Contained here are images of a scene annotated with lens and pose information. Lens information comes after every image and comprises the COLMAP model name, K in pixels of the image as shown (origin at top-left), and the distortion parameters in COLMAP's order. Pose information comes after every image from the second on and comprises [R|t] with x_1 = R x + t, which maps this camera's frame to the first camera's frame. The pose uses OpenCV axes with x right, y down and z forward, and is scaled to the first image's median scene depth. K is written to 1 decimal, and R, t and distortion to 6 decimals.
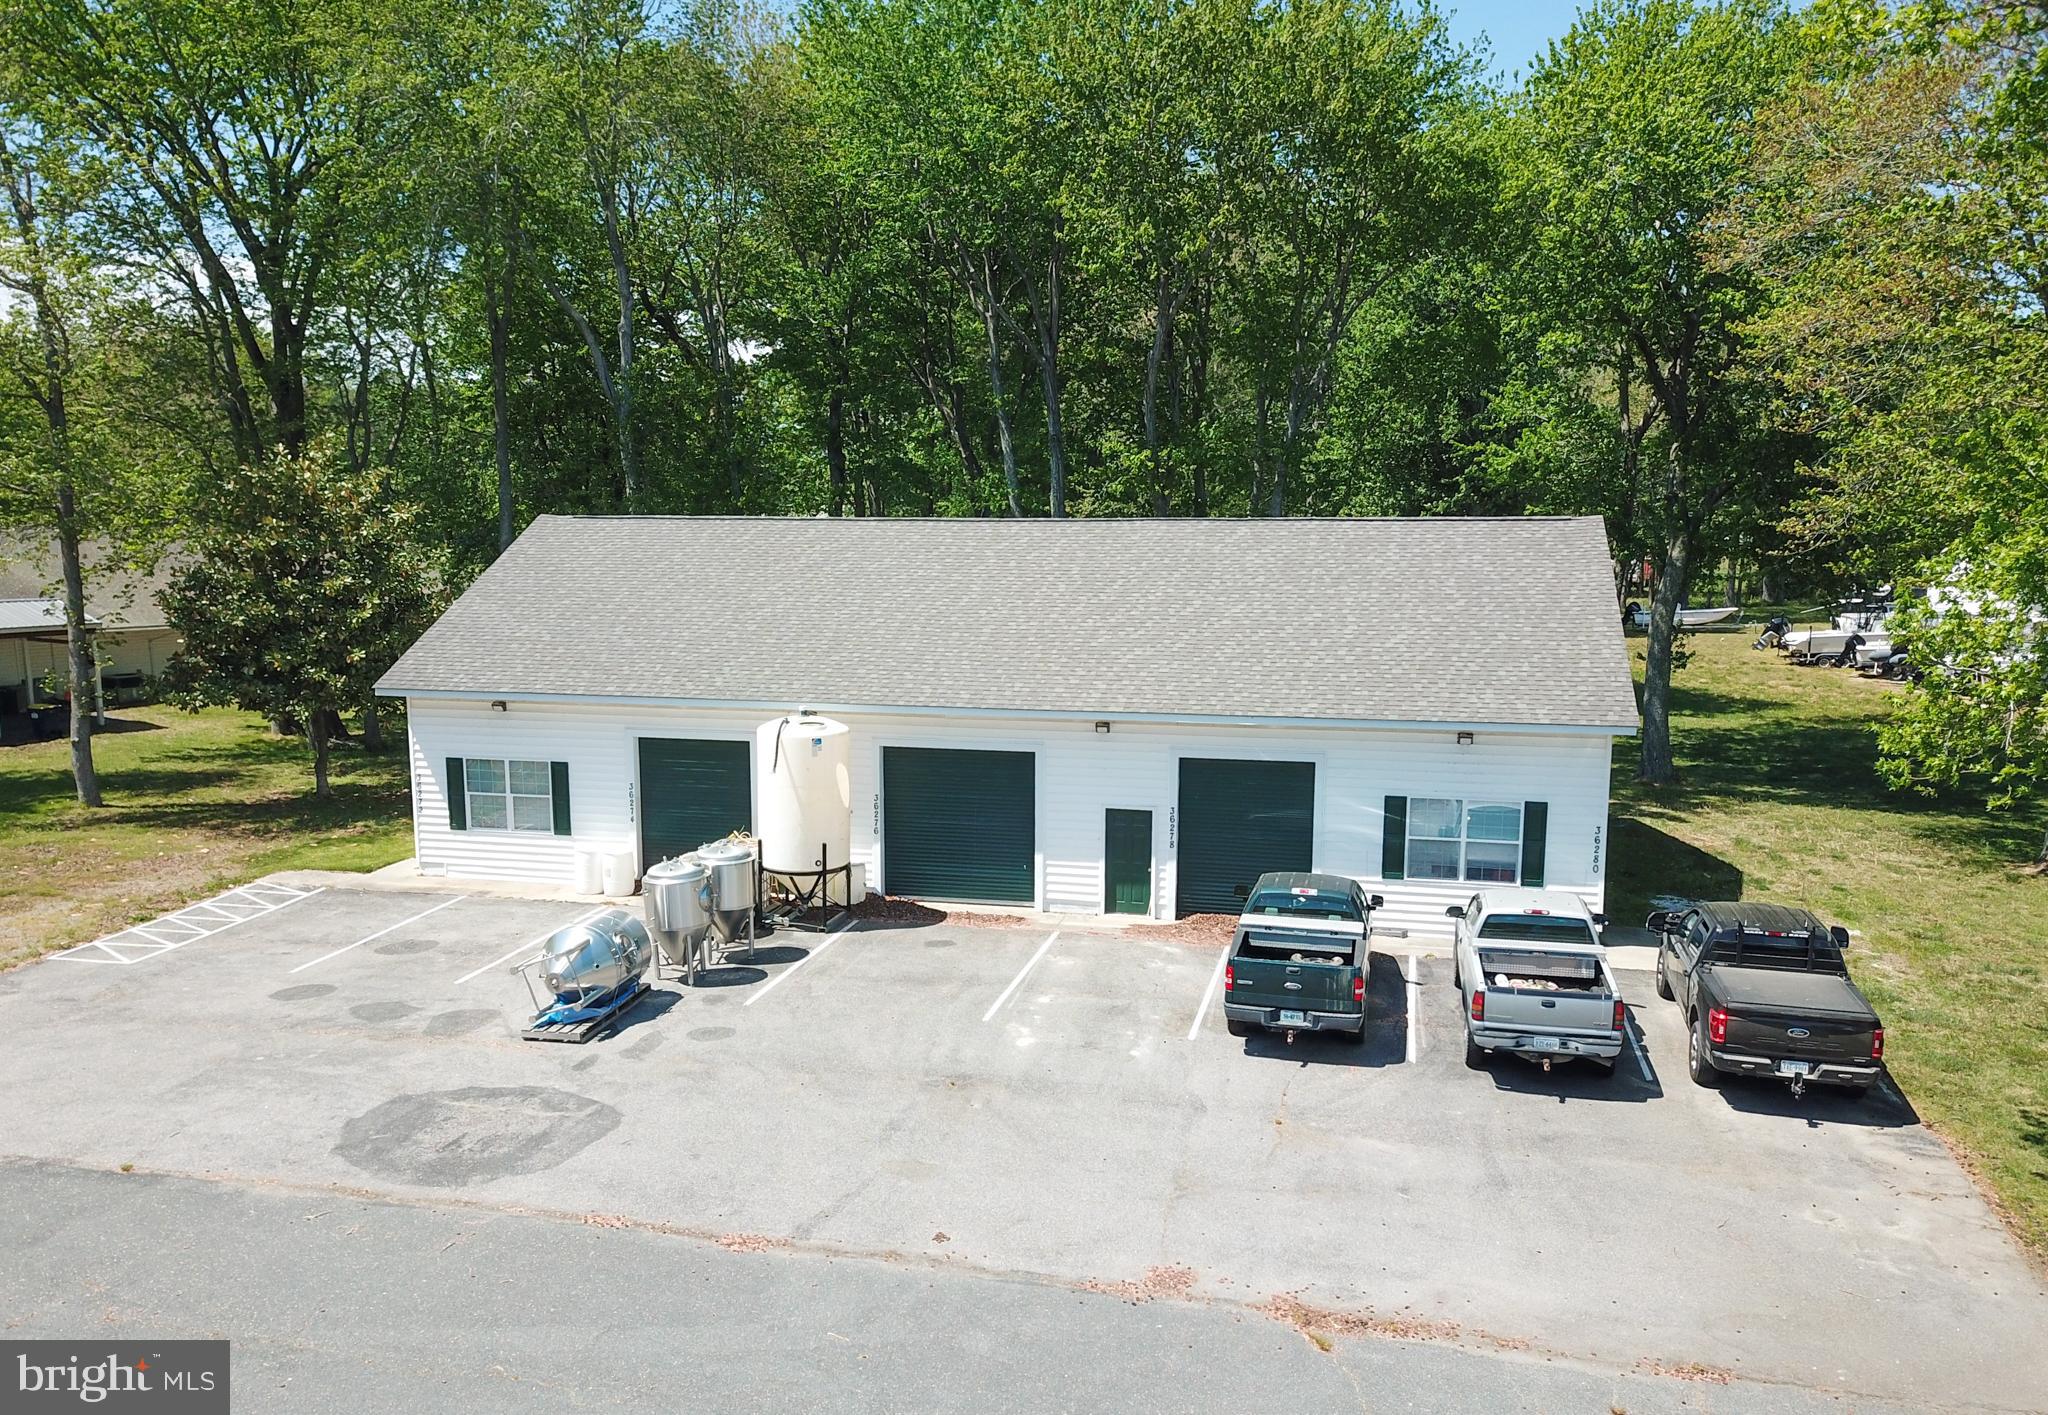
lens RADIAL K [[1639.8, 0, 993.5], [0, 1639.8, 746.6], [0, 0, 1]] dist [0.029444, 0.036735]
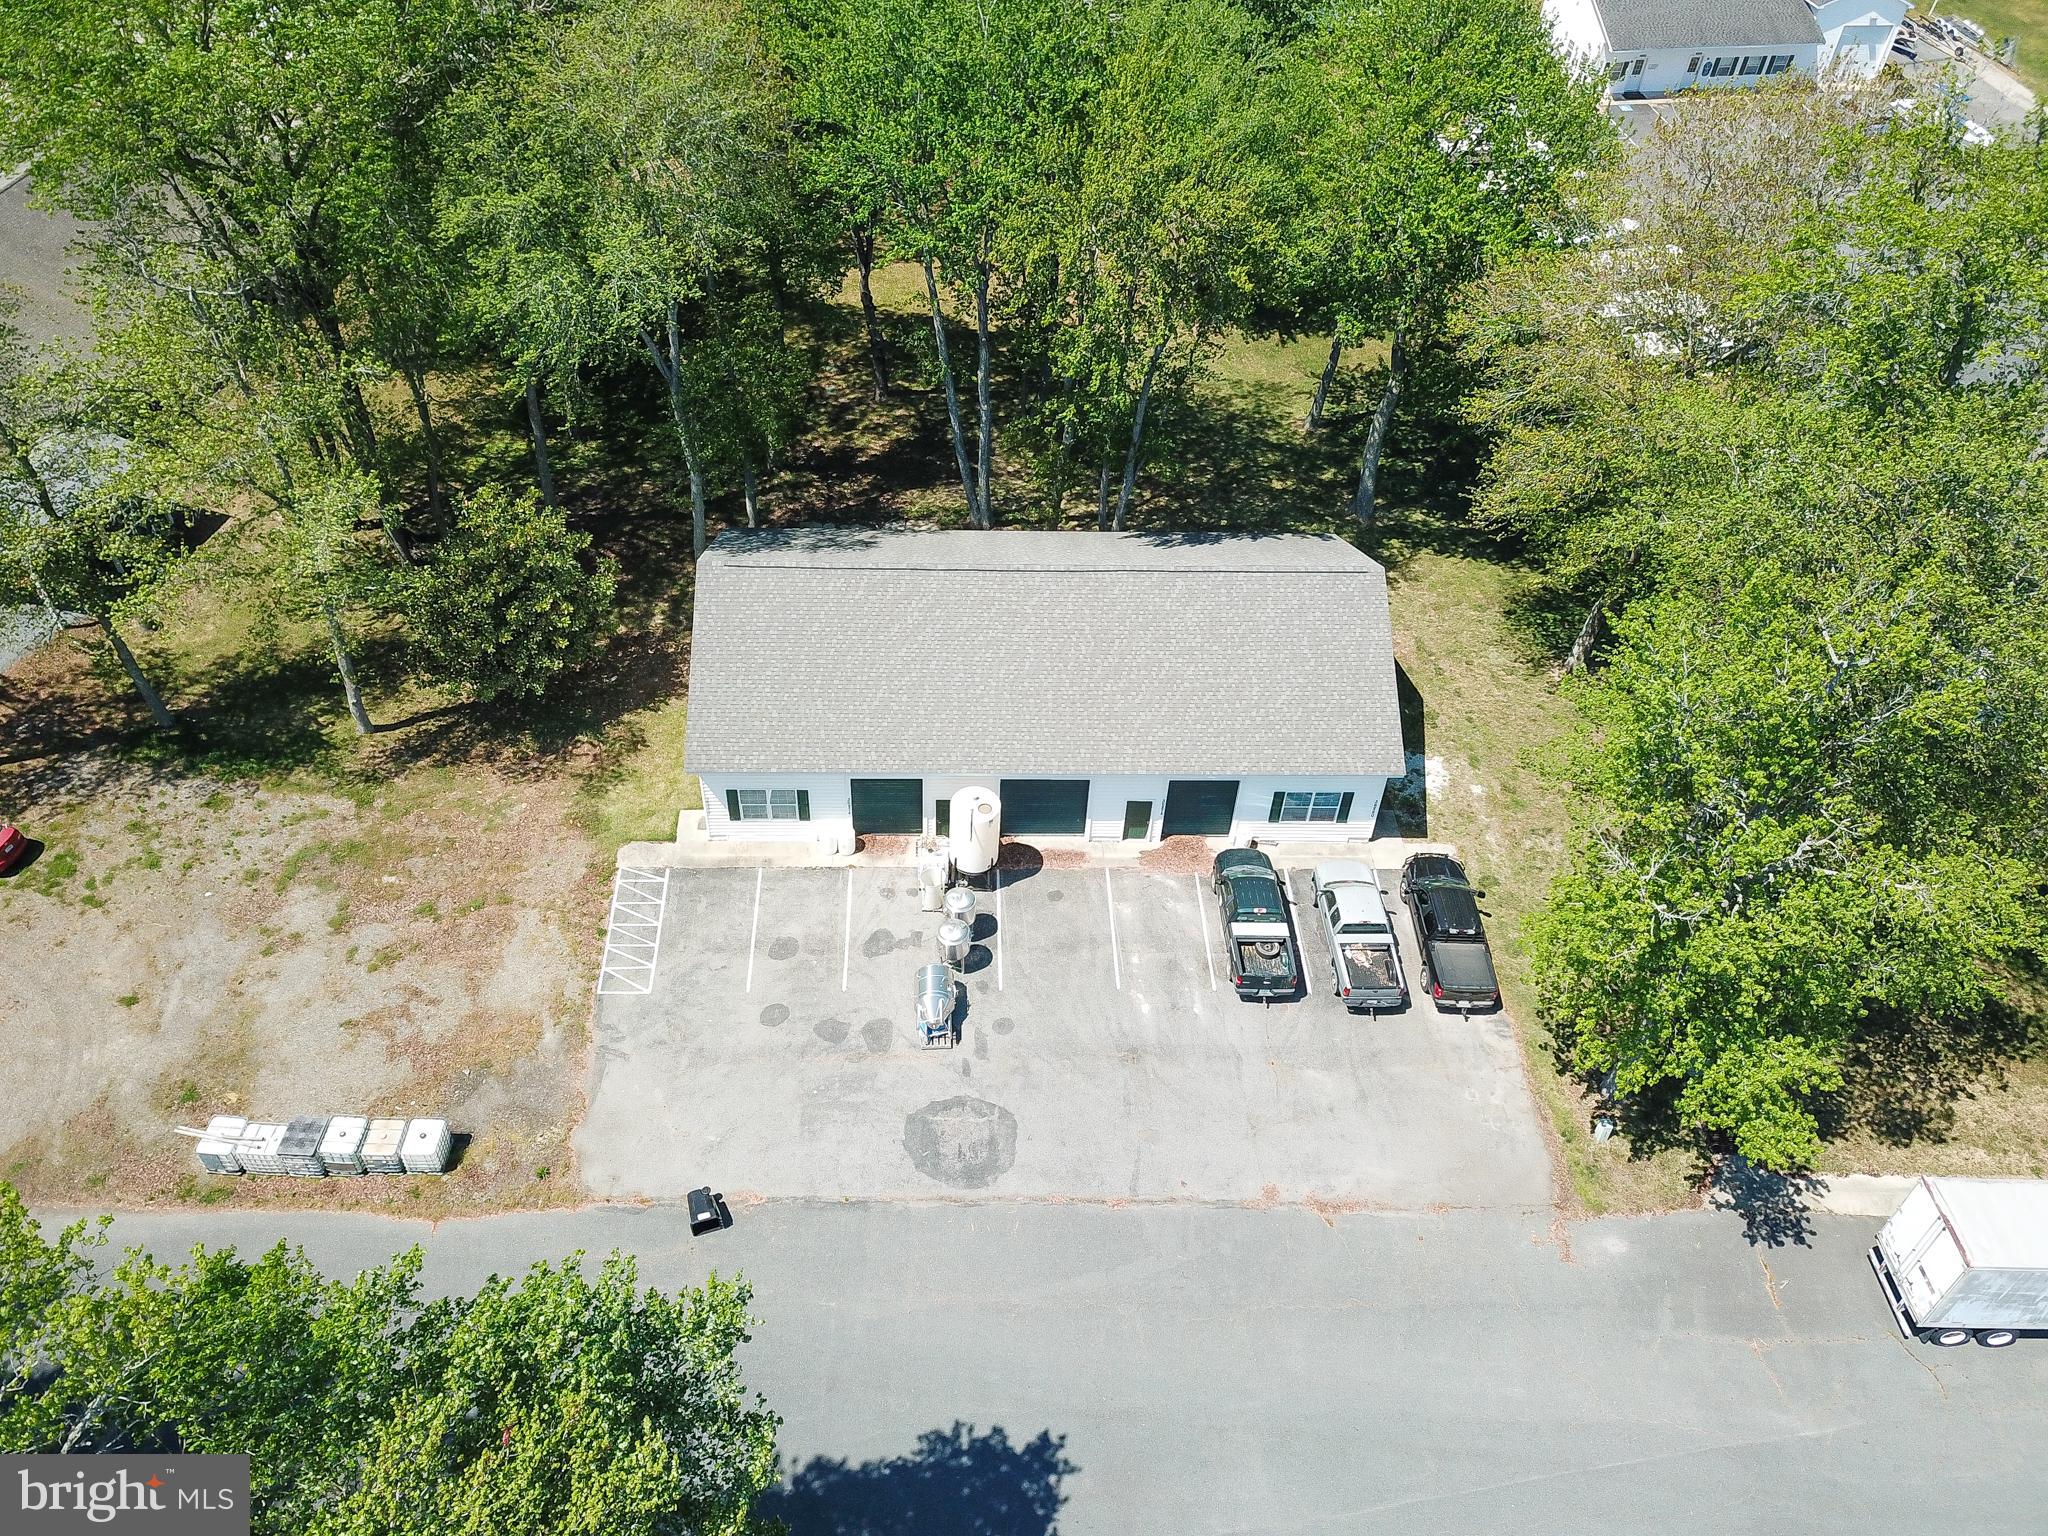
lens RADIAL K [[1589.2, 0, 1015.5], [0, 1589.2, 762.2], [0, 0, 1]] dist [0.042229, 0.008743]
pose [[0.962511, -0.160290, 0.218812, -0.563276], [0.006264, 0.819628, 0.572862, -1.316080], [-0.271169, -0.550015, 0.789905, -0.461574]]
